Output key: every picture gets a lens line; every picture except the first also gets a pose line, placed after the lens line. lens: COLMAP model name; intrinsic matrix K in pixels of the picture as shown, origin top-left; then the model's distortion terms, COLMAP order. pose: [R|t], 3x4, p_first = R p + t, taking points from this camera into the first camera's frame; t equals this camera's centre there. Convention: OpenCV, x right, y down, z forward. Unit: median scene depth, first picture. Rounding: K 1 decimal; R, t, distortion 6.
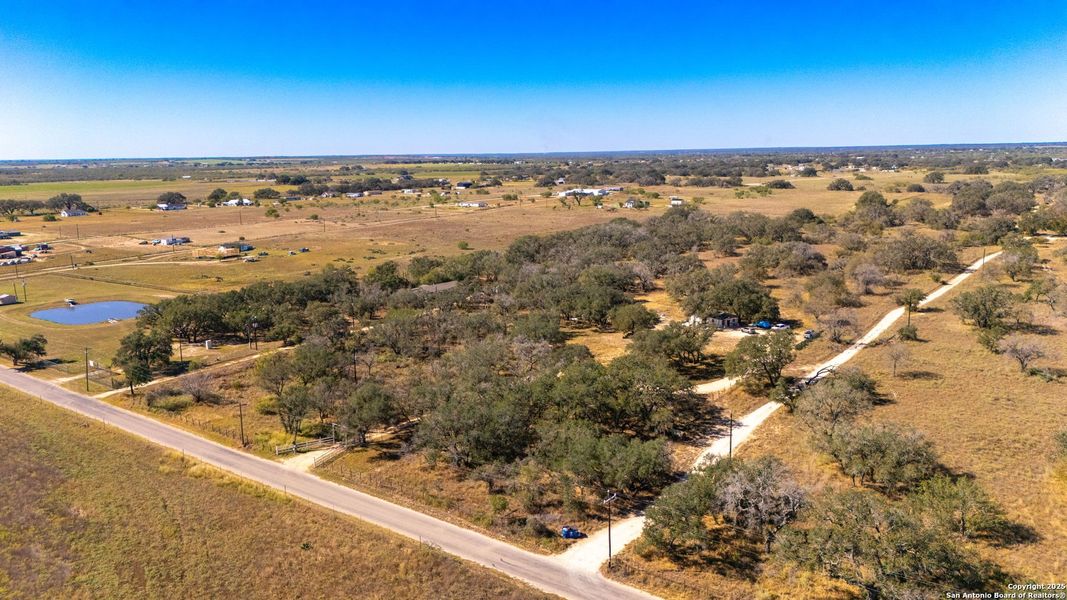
lens RADIAL K [[790.2, 0, 558.2], [0, 790.2, 304.7], [0, 0, 1]] dist [0.041560, -0.001481]
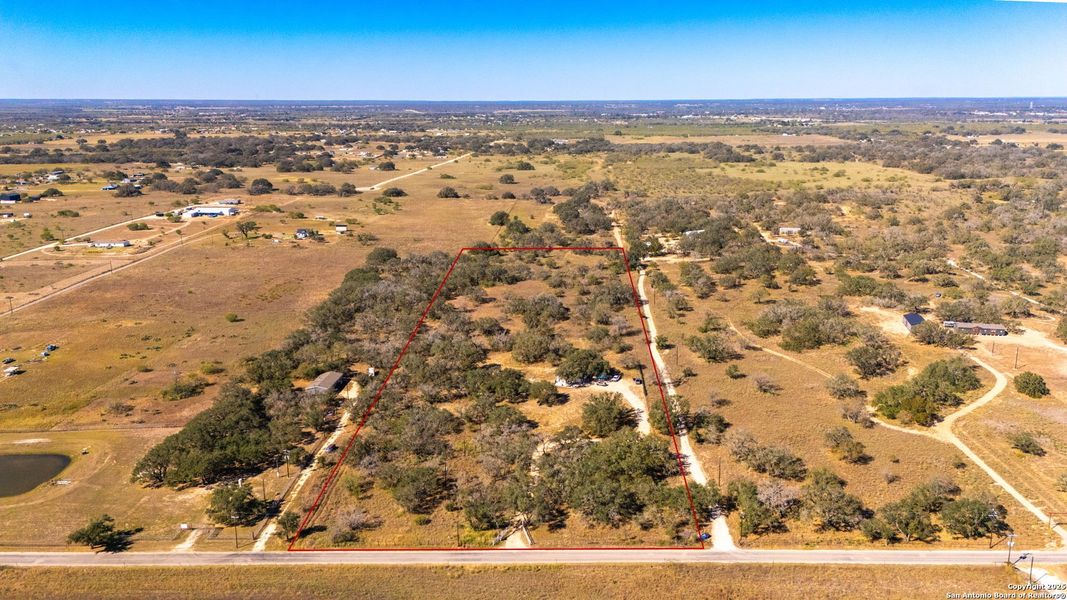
lens RADIAL K [[790.2, 0, 558.2], [0, 790.2, 304.7], [0, 0, 1]] dist [0.041560, -0.001481]
pose [[0.766160, -0.149019, 0.625134, -1.307821], [0.071111, 0.986429, 0.147990, -0.593478], [-0.638704, -0.068931, 0.766359, -0.365781]]
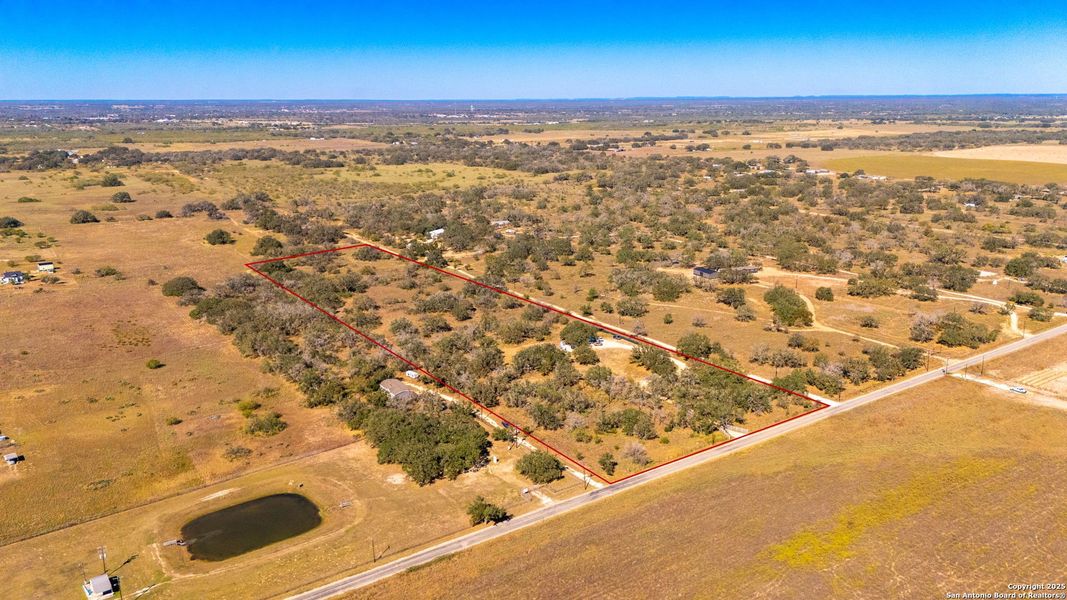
lens RADIAL K [[849.6, 0, 533.5], [0, 849.6, 300.0], [0, 0, 1]] dist [0.084036, -0.003314]
pose [[0.227948, -0.210877, 0.950563, -2.952328], [0.123316, 0.974656, 0.186650, -0.792752], [-0.965833, 0.074673, 0.248176, 0.960593]]
